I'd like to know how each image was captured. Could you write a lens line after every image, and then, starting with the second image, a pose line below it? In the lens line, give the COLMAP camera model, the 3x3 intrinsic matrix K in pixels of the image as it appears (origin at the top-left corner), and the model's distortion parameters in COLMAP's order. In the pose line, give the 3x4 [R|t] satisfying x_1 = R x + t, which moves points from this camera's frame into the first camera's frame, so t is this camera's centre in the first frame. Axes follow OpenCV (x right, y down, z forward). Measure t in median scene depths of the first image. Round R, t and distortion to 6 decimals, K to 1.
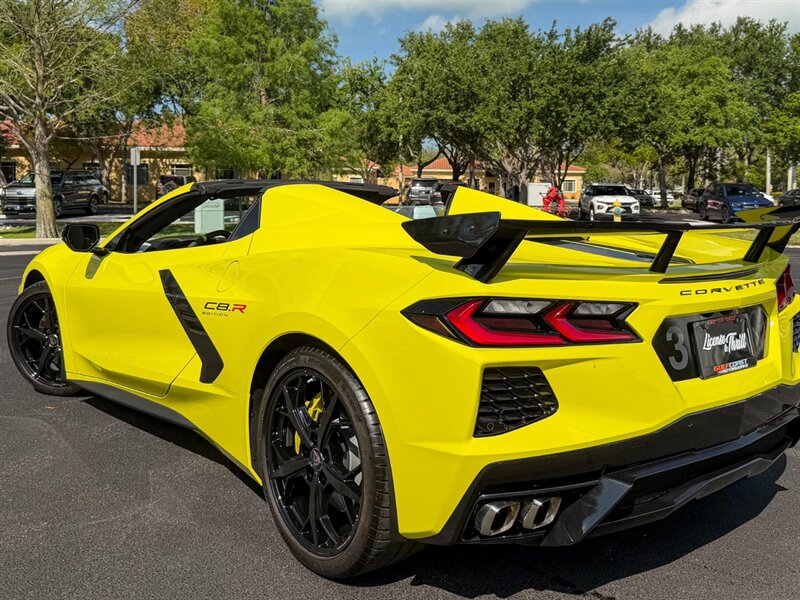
lens RADIAL K [[802.4, 0, 437.3], [0, 802.4, 233.4], [0, 0, 1]] dist [0.182717, -0.398033]
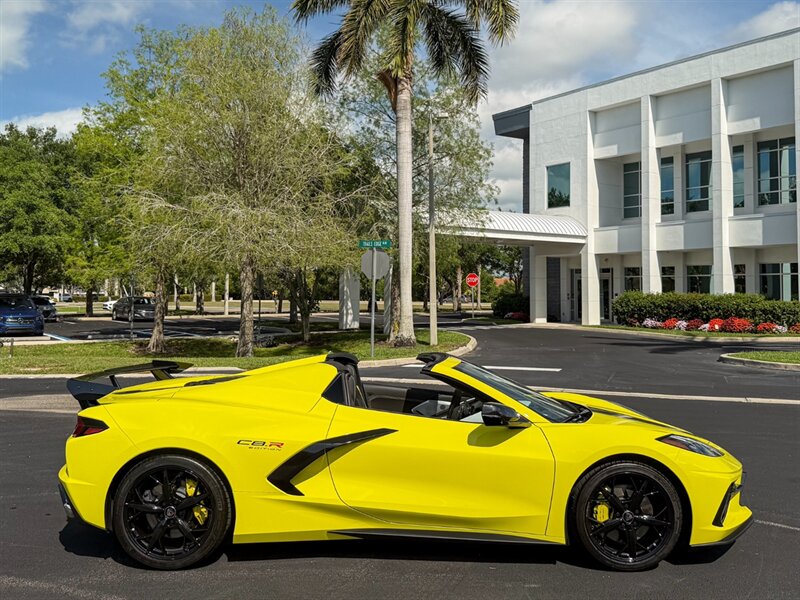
lens RADIAL K [[772.5, 0, 393.3], [0, 772.5, 253.5], [0, 0, 1]] dist [0.176941, -0.395119]
pose [[0.819084, 0.022572, 0.573229, 0.239215], [0.034773, 0.995435, -0.088885, -0.014310], [-0.572619, 0.092737, 0.814560, 0.008992]]
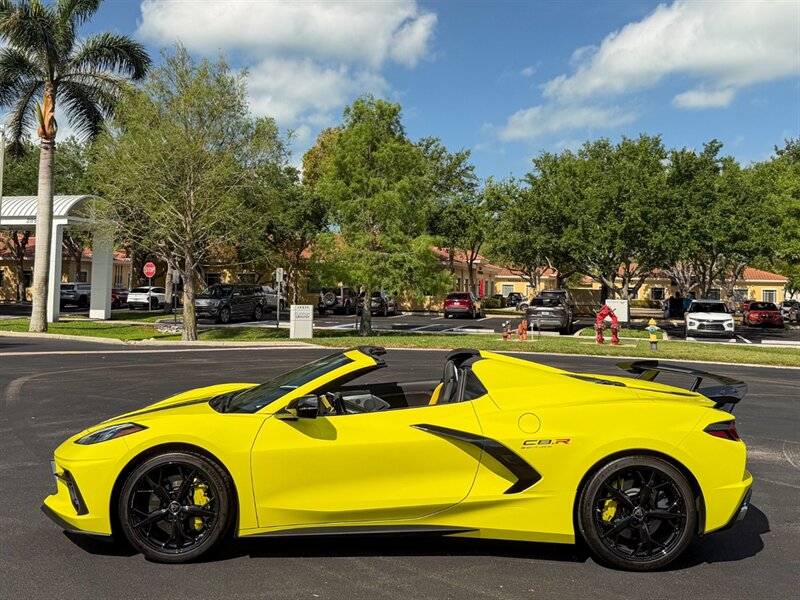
lens RADIAL K [[829.9, 0, 396.2], [0, 829.9, 250.4], [0, 0, 1]] dist [0.195315, -0.437589]
pose [[0.953615, -0.006534, -0.300957, 0.180962], [-0.025488, 0.994422, -0.102350, -0.006092], [0.299947, 0.105273, 0.948130, -0.148191]]
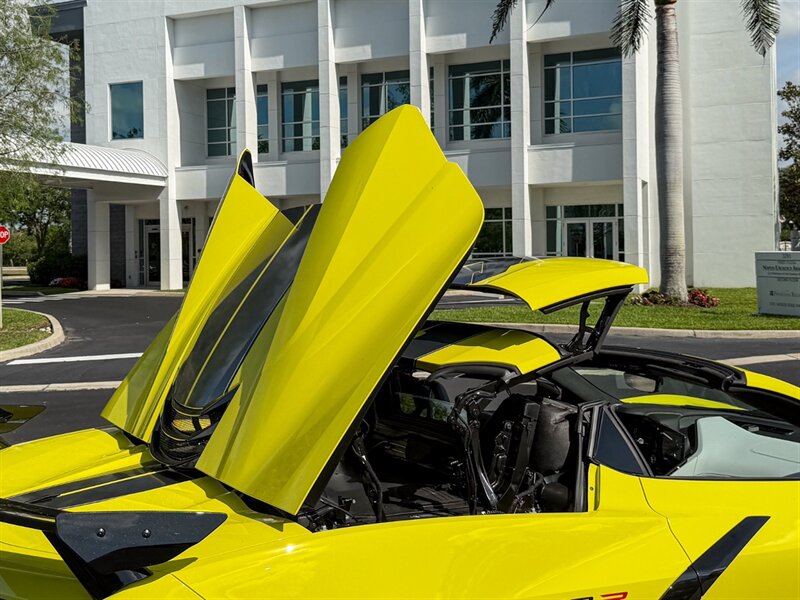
lens RADIAL K [[934.8, 0, 360.6], [0, 934.8, 237.2], [0, 0, 1]] dist [0.221769, -0.555500]
pose [[0.424248, -0.005163, 0.905531, 0.232454], [0.067537, 0.997379, -0.025955, -0.019719], [-0.903024, 0.072168, 0.423484, 0.138981]]
